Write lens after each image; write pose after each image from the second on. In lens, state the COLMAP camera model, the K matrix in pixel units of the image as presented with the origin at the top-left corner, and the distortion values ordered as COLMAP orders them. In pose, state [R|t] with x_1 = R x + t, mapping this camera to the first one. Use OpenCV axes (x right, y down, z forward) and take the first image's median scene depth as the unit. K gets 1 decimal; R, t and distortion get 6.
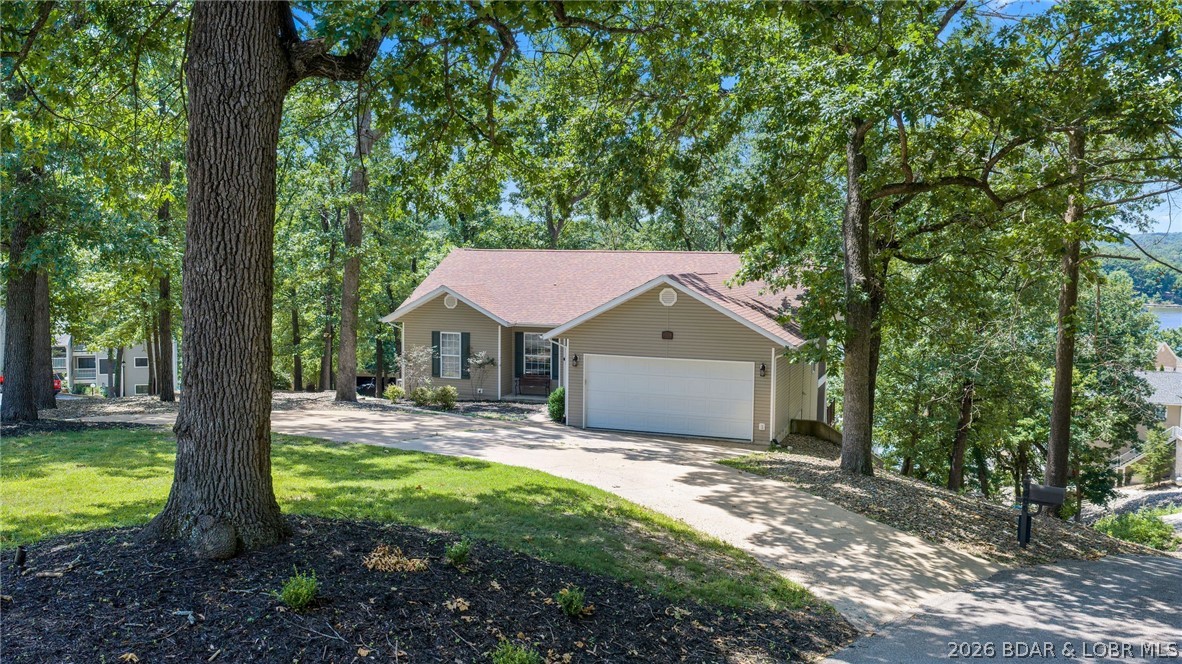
lens RADIAL K [[963.9, 0, 595.8], [0, 963.9, 332.8], [0, 0, 1]] dist [0.001119, -0.007732]
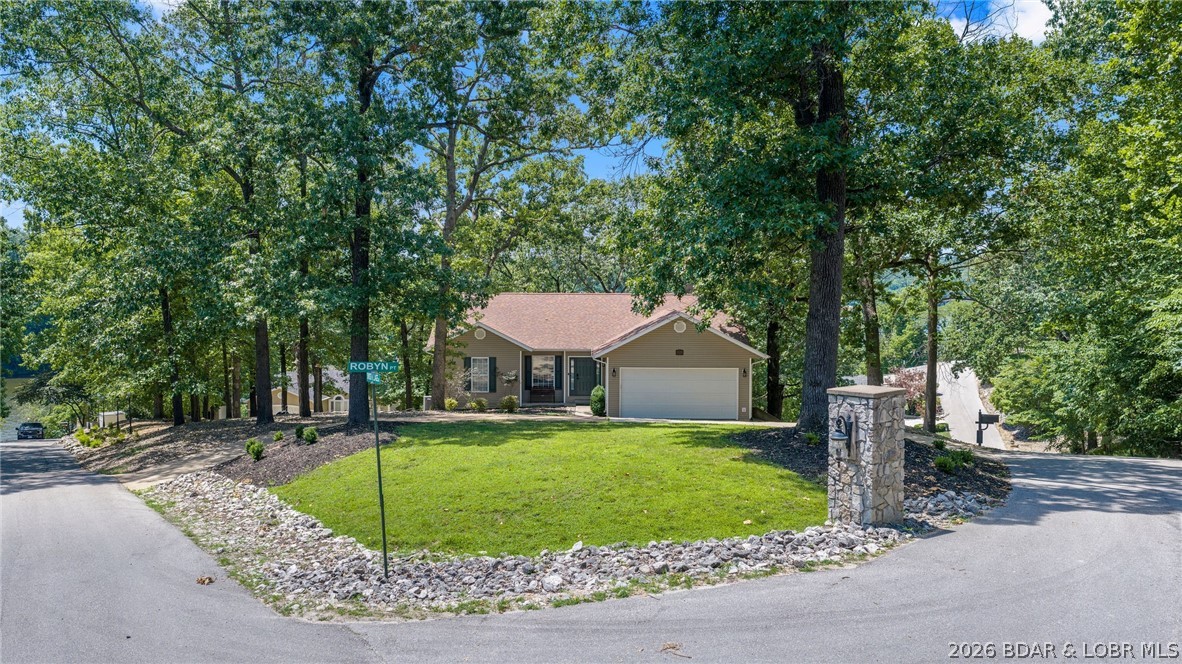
lens RADIAL K [[963.9, 0, 595.8], [0, 963.9, 332.8], [0, 0, 1]] dist [0.001119, -0.007732]
pose [[0.942082, -0.024397, 0.334493, -0.524759], [0.033843, 0.999175, -0.022442, 0.001276], [-0.333670, 0.032463, 0.942131, -0.345523]]
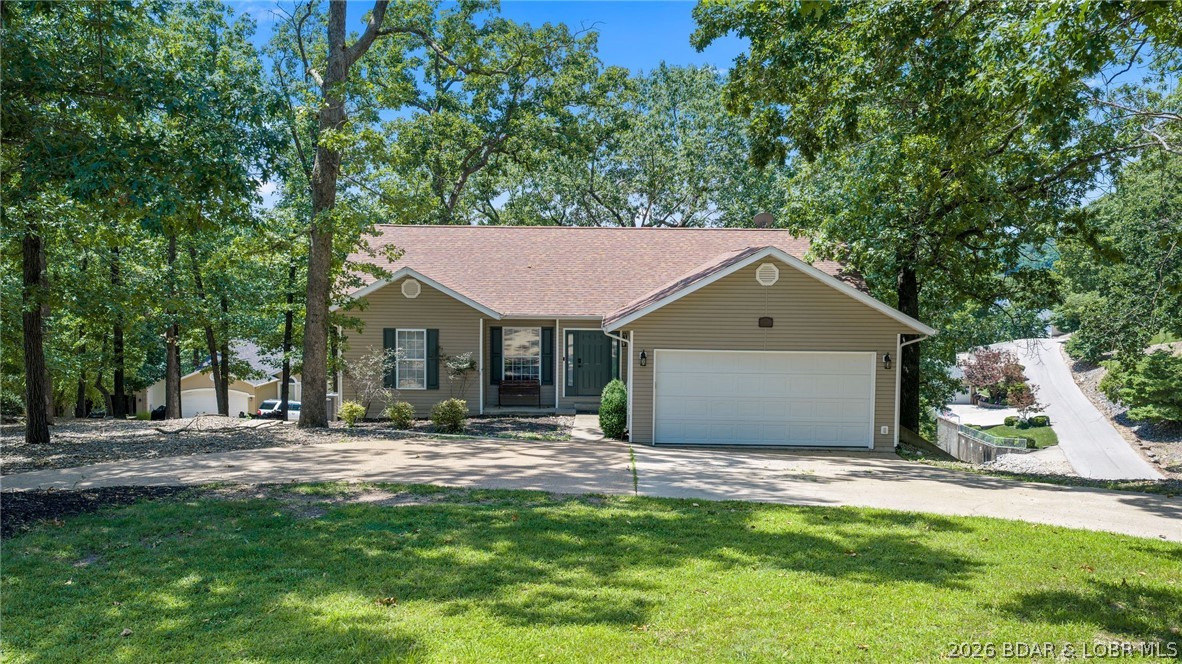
lens RADIAL K [[963.9, 0, 595.8], [0, 963.9, 332.8], [0, 0, 1]] dist [0.001119, -0.007732]
pose [[0.949059, -0.026013, 0.314023, -0.299321], [0.026296, 0.999649, 0.003335, 0.004640], [-0.313999, 0.005093, 0.949410, 0.276382]]
